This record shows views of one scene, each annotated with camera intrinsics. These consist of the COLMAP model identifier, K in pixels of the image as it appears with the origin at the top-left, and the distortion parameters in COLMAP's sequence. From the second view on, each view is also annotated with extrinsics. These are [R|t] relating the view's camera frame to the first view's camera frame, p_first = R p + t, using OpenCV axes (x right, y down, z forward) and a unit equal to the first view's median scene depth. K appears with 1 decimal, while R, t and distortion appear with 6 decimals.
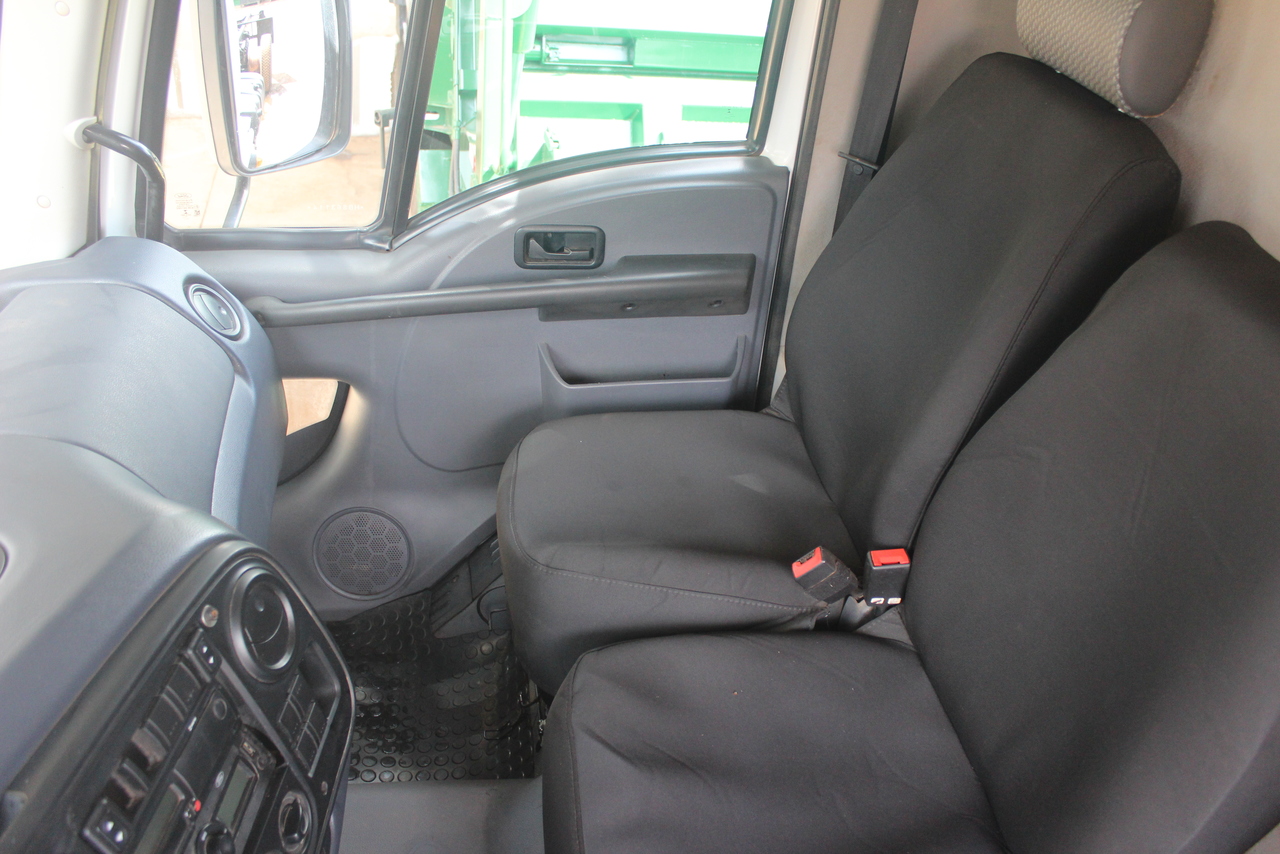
lens RADIAL K [[1072.4, 0, 645.3], [0, 1072.4, 433.9], [0, 0, 1]] dist [-0.168682, 0.156048]
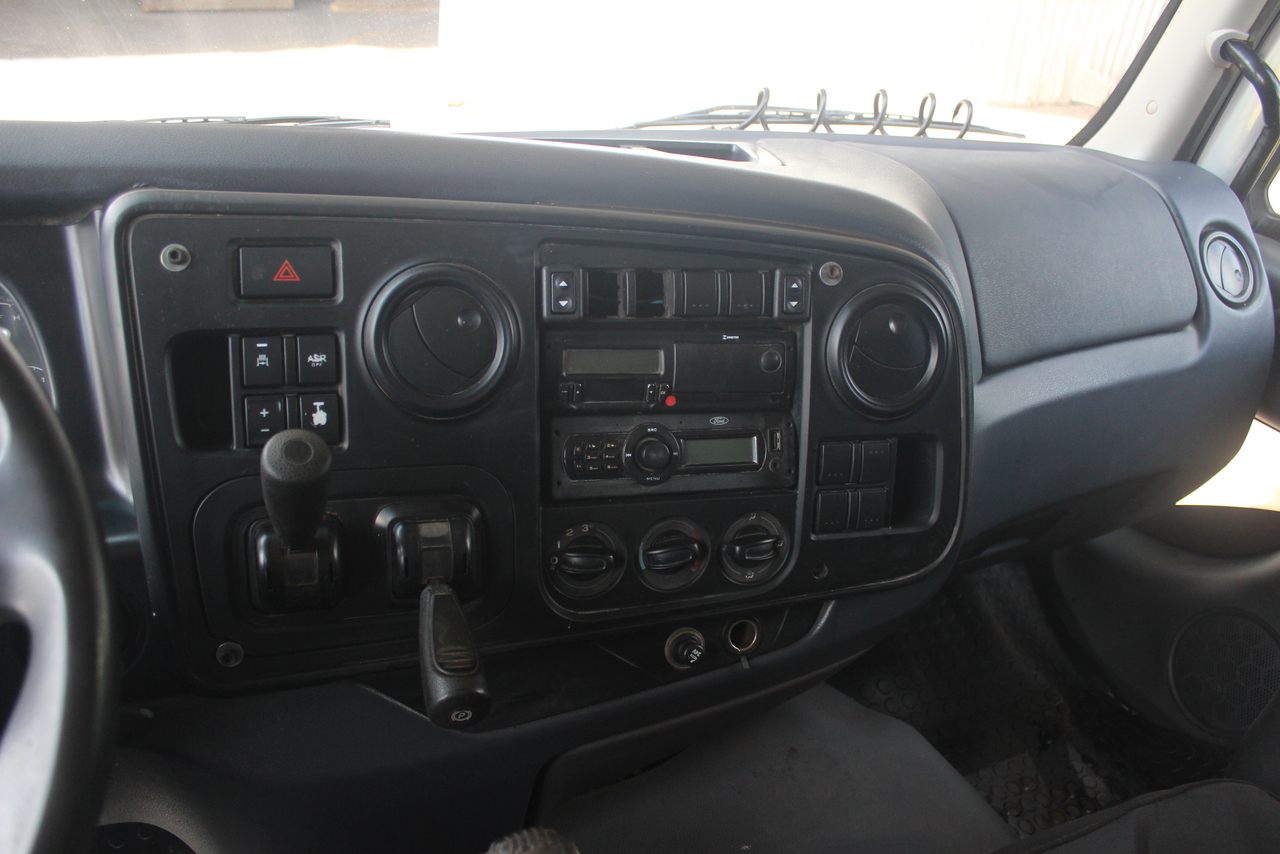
lens RADIAL K [[1072.4, 0, 645.3], [0, 1072.4, 433.9], [0, 0, 1]] dist [-0.168682, 0.156048]
pose [[0.321680, 0.428437, -0.844372, 0.184703], [-0.593775, 0.785909, 0.172563, 0.114233], [0.737532, 0.445857, 0.507206, 0.251846]]
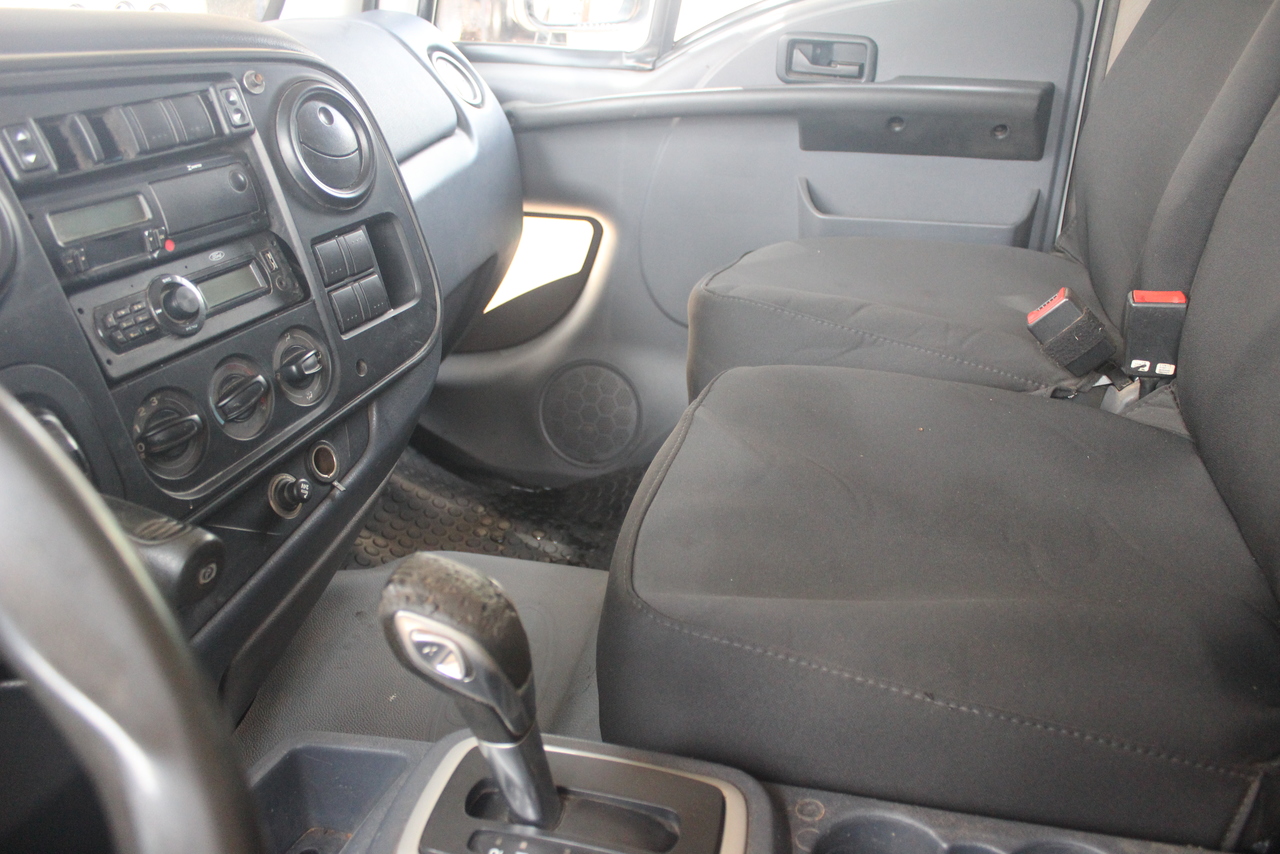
lens RADIAL K [[1072.4, 0, 645.3], [0, 1072.4, 433.9], [0, 0, 1]] dist [-0.168682, 0.156048]
pose [[0.930554, 0.103476, -0.351229, 0.124205], [-0.156149, 0.979786, -0.125050, 0.275370], [0.331190, 0.171210, 0.927901, 0.175015]]
